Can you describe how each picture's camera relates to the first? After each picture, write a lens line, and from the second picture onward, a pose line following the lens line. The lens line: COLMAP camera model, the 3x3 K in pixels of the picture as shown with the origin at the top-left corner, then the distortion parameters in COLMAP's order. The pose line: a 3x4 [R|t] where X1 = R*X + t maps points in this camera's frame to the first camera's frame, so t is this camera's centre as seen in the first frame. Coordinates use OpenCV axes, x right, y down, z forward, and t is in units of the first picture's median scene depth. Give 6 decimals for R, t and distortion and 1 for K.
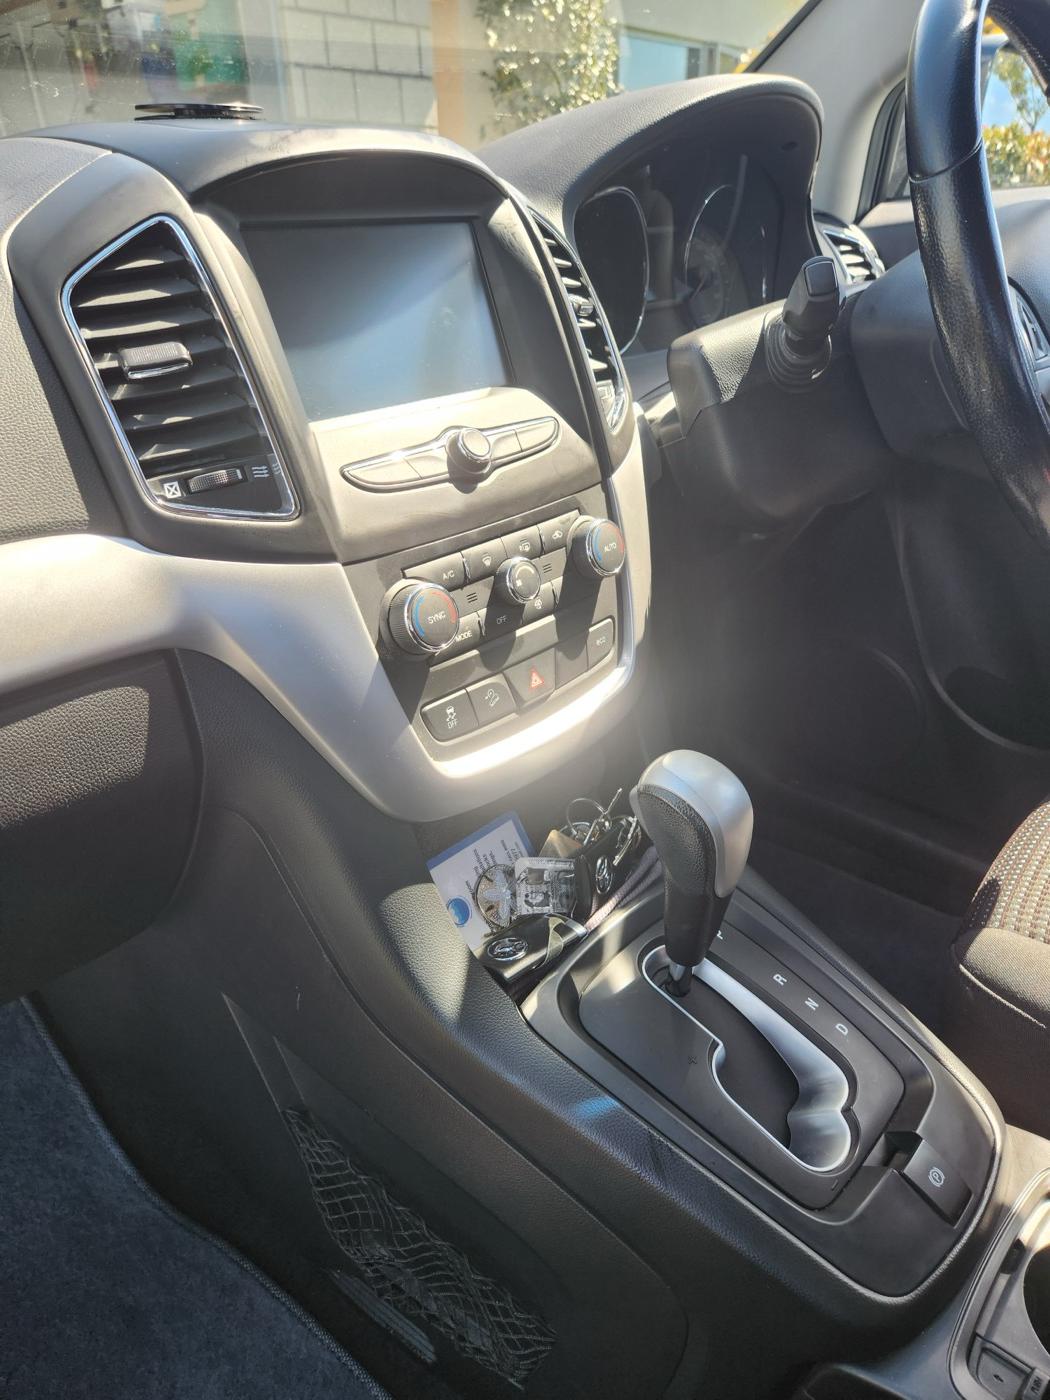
lens RADIAL K [[938.4, 0, 550.3], [0, 938.4, 695.0], [0, 0, 1]] dist [0.004631, 0.001270]
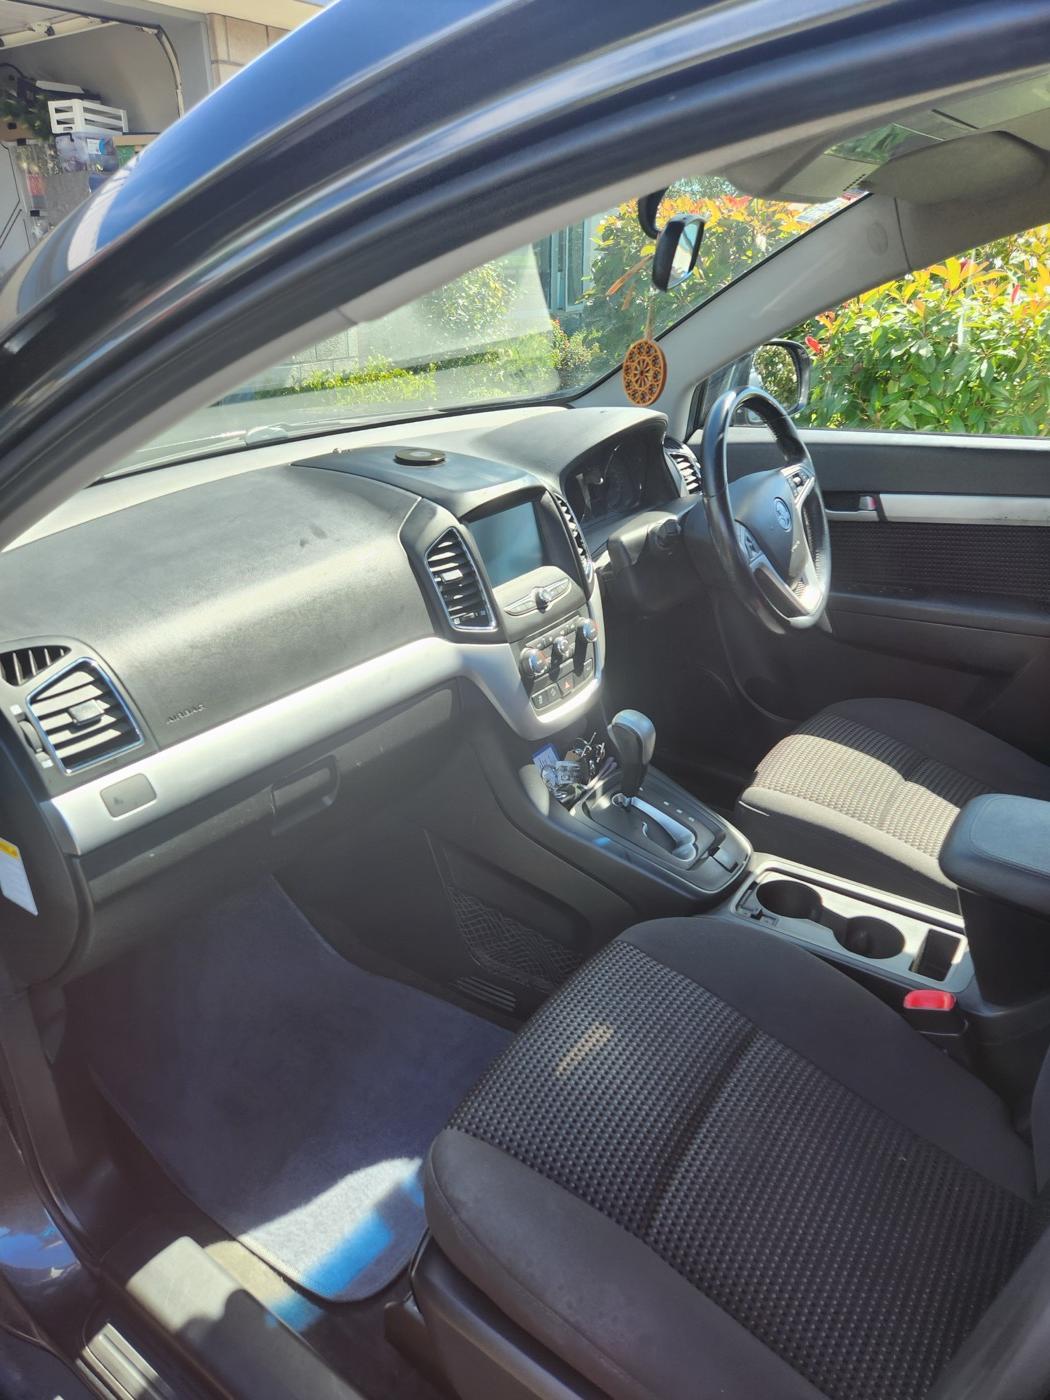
lens RADIAL K [[938.4, 0, 550.3], [0, 938.4, 695.0], [0, 0, 1]] dist [0.004631, 0.001270]
pose [[0.988514, -0.032567, 0.147577, -0.419780], [0.036300, 0.999084, -0.022678, 0.064386], [-0.146703, 0.027775, 0.988791, -1.427289]]
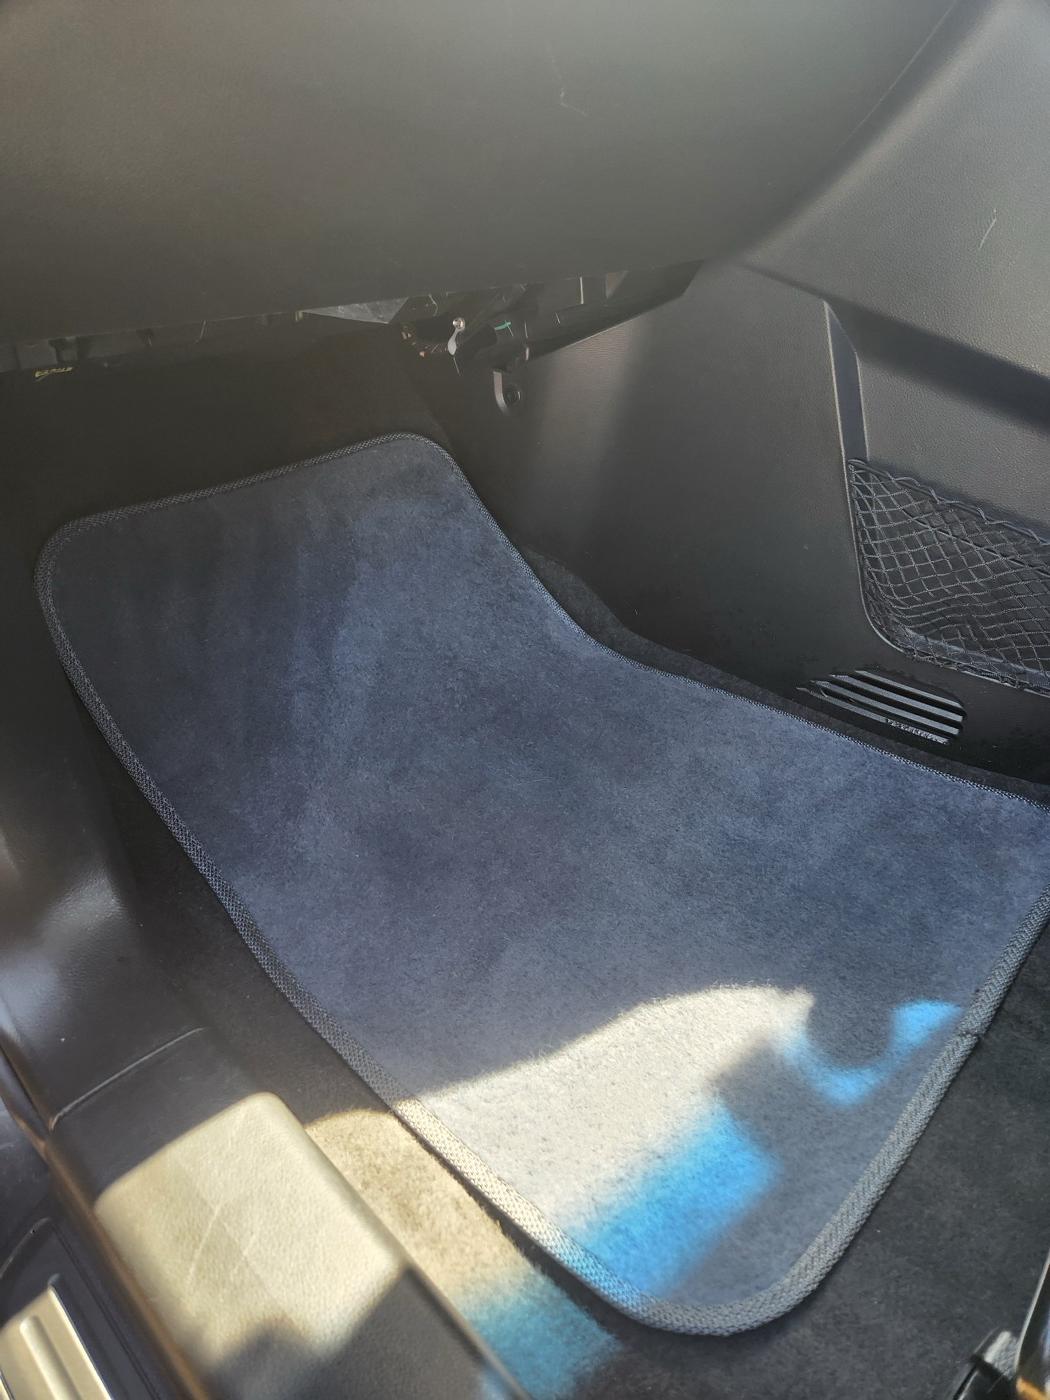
lens RADIAL K [[938.4, 0, 550.3], [0, 938.4, 695.0], [0, 0, 1]] dist [0.004631, 0.001270]
pose [[0.998911, 0.046600, -0.002217, -0.703151], [-0.046207, 0.994804, 0.090717, 0.724867], [0.006433, -0.090515, 0.995874, -0.074477]]
